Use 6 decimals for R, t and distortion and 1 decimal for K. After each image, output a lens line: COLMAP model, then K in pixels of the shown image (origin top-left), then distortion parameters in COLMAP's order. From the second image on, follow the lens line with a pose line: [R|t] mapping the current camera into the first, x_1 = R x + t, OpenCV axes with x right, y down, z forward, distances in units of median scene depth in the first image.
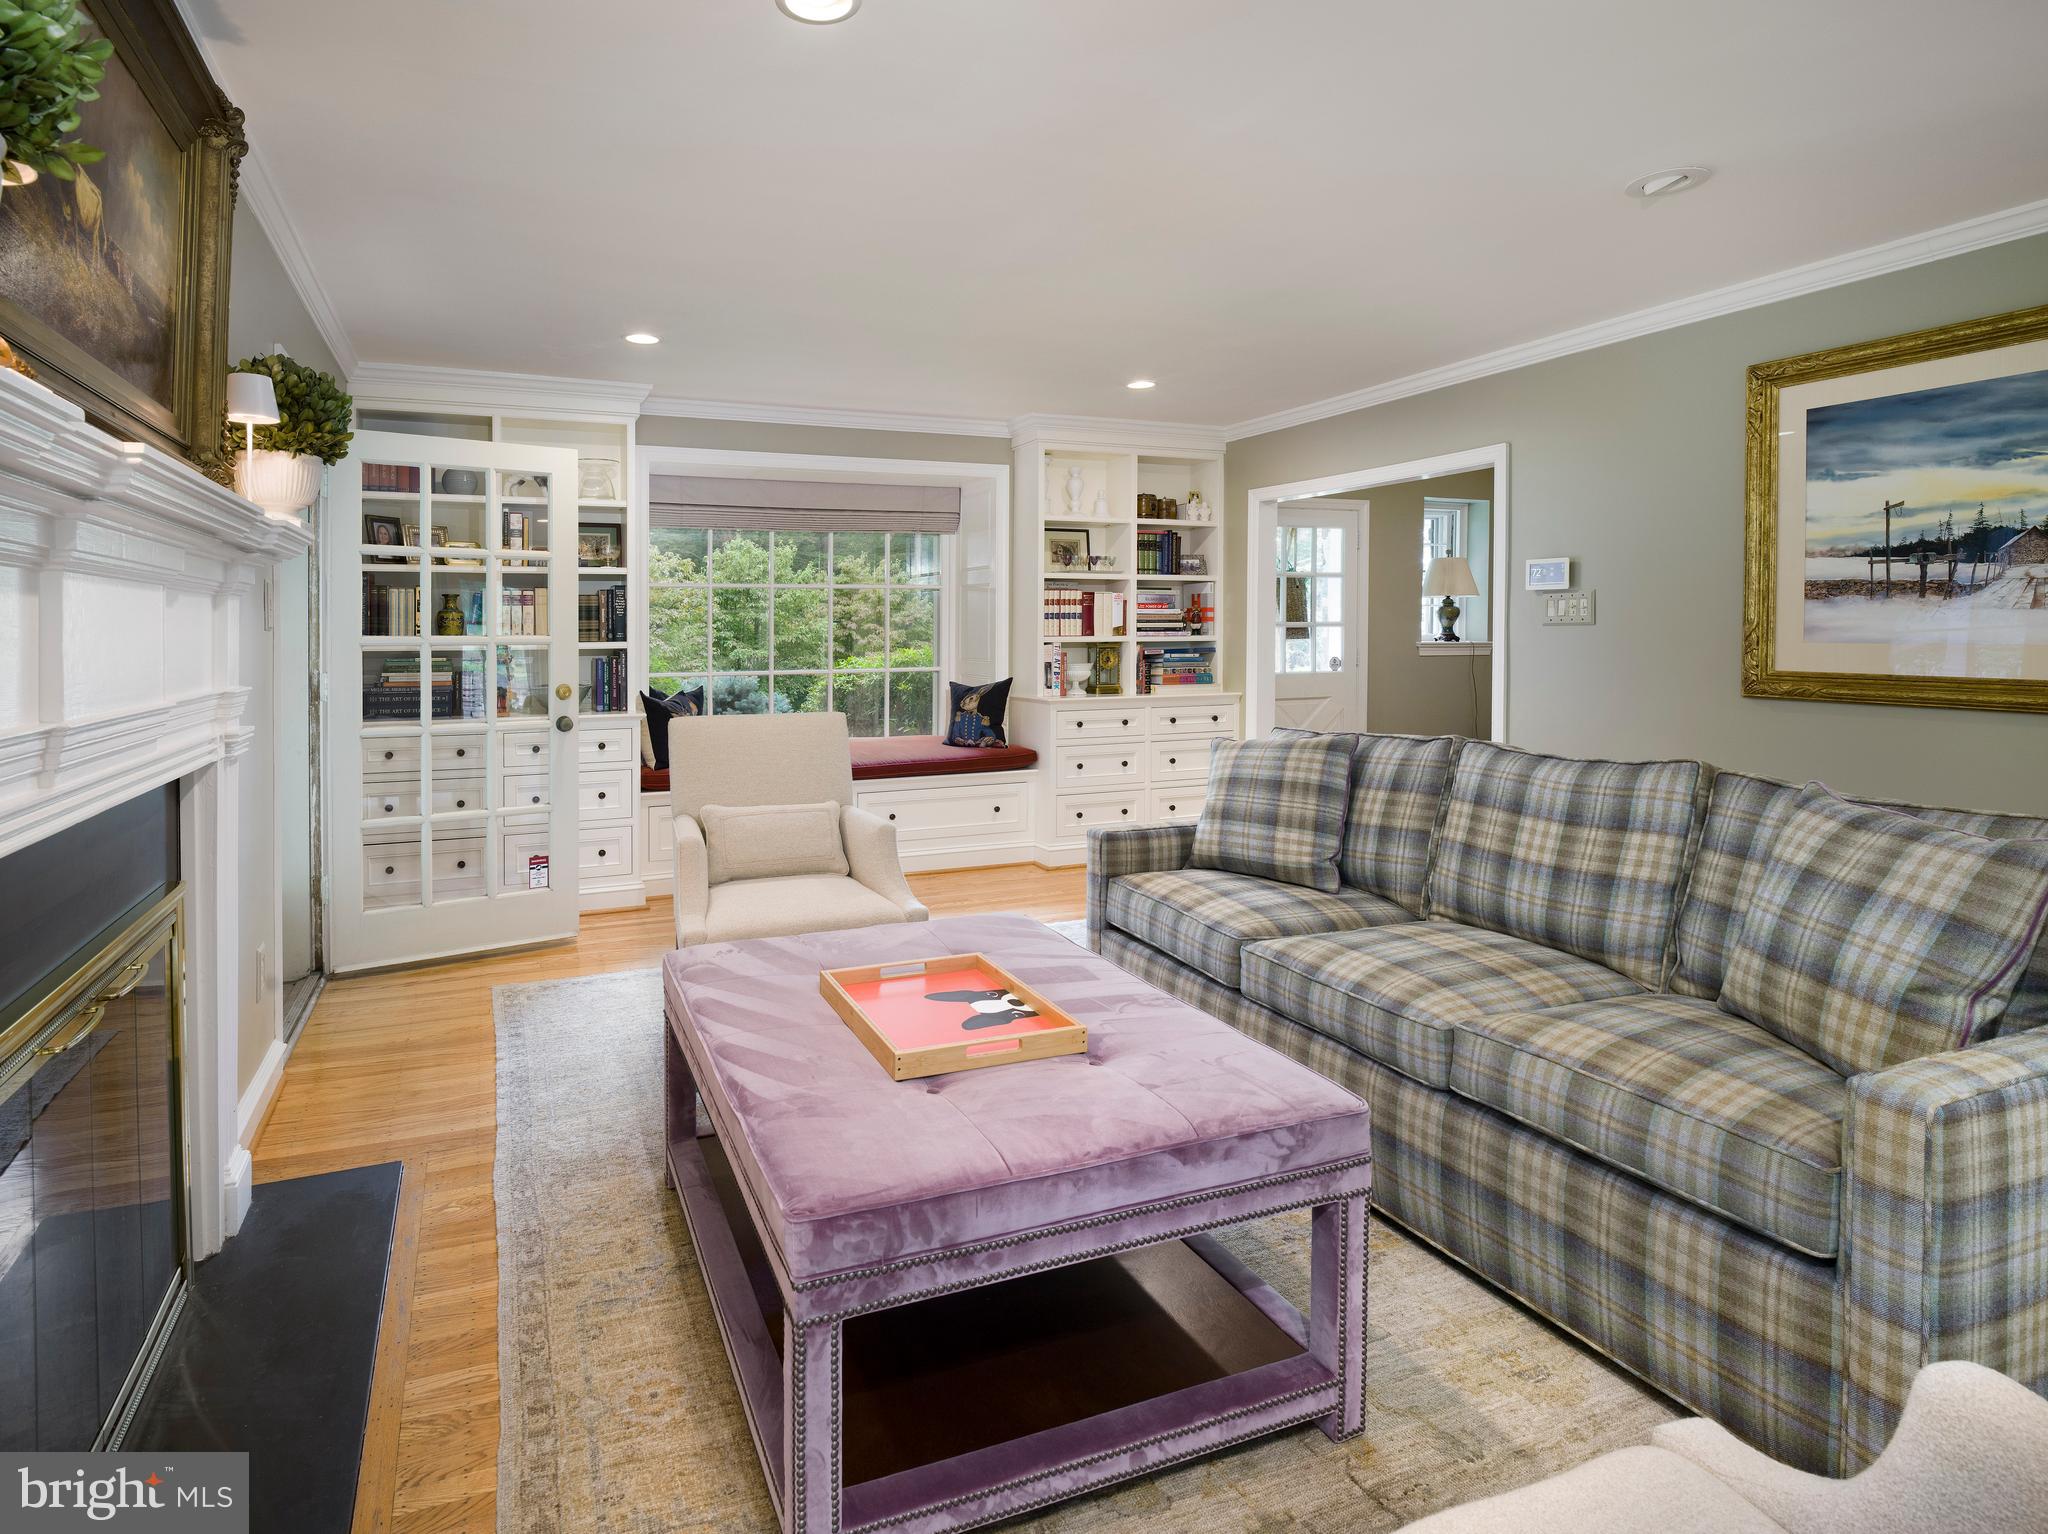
lens RADIAL K [[1091.7, 0, 1018.1], [0, 1091.7, 641.9], [0, 0, 1]] dist [0.004413, 0.000406]
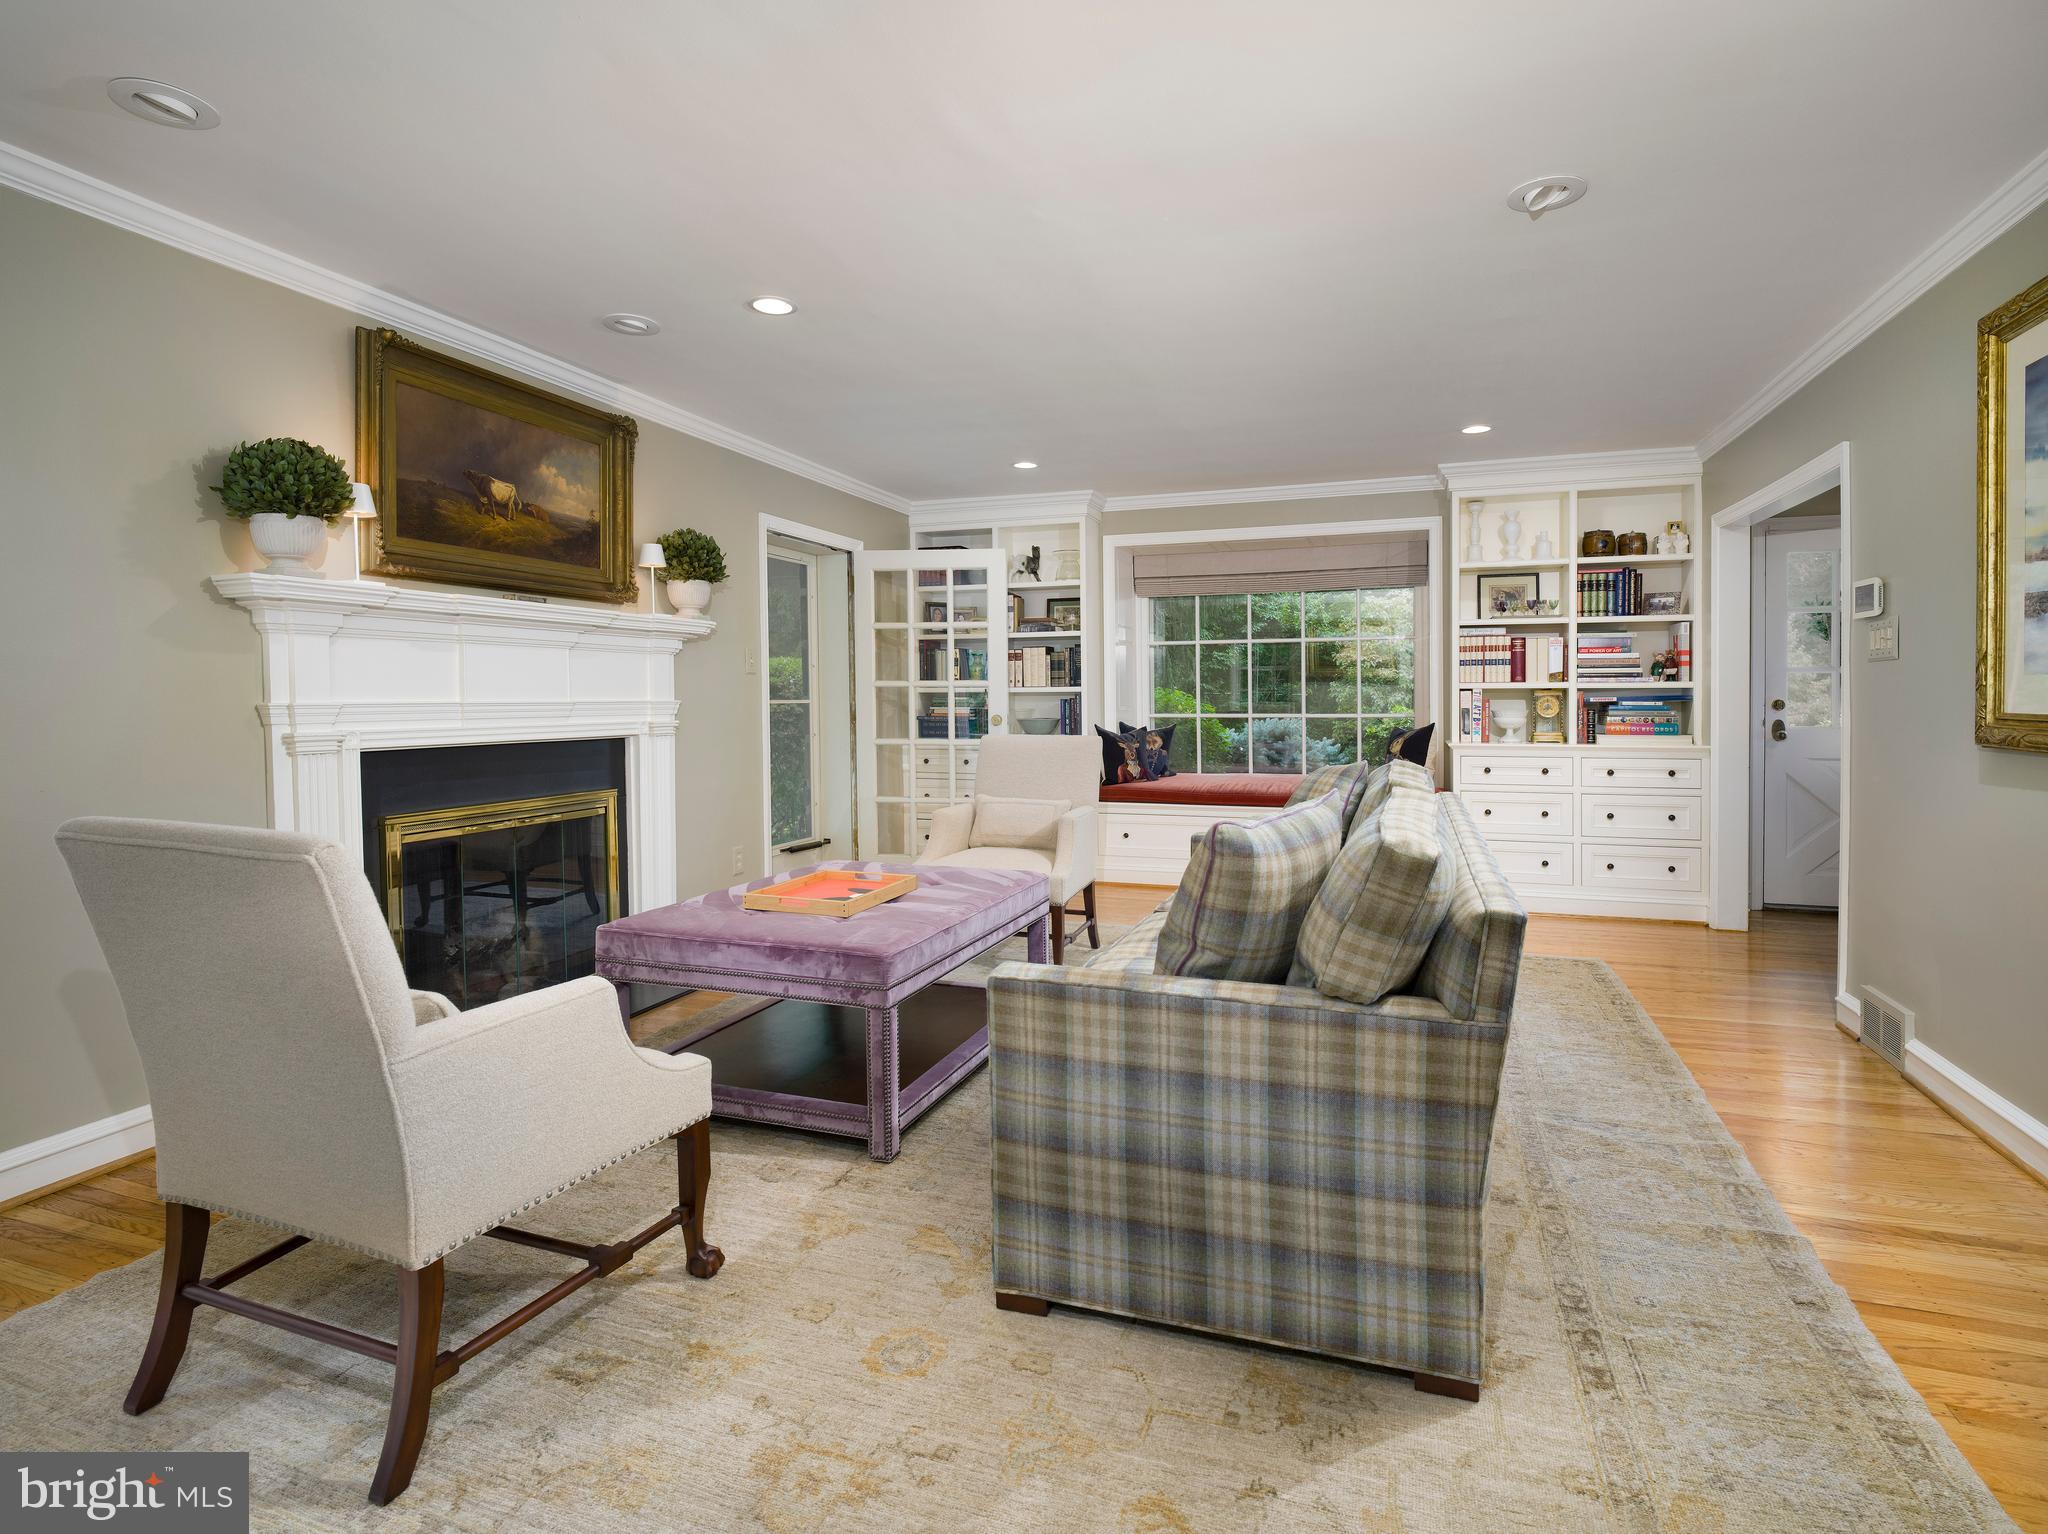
lens RADIAL K [[1052.4, 0, 1023.4], [0, 1052.4, 710.5], [0, 0, 1]] dist [0.002547, 0.000084]
pose [[0.746214, 0.013256, -0.665574, 0.367636], [-0.006088, 0.999896, 0.013090, 0.010386], [0.665678, -0.005716, 0.746217, -0.001685]]
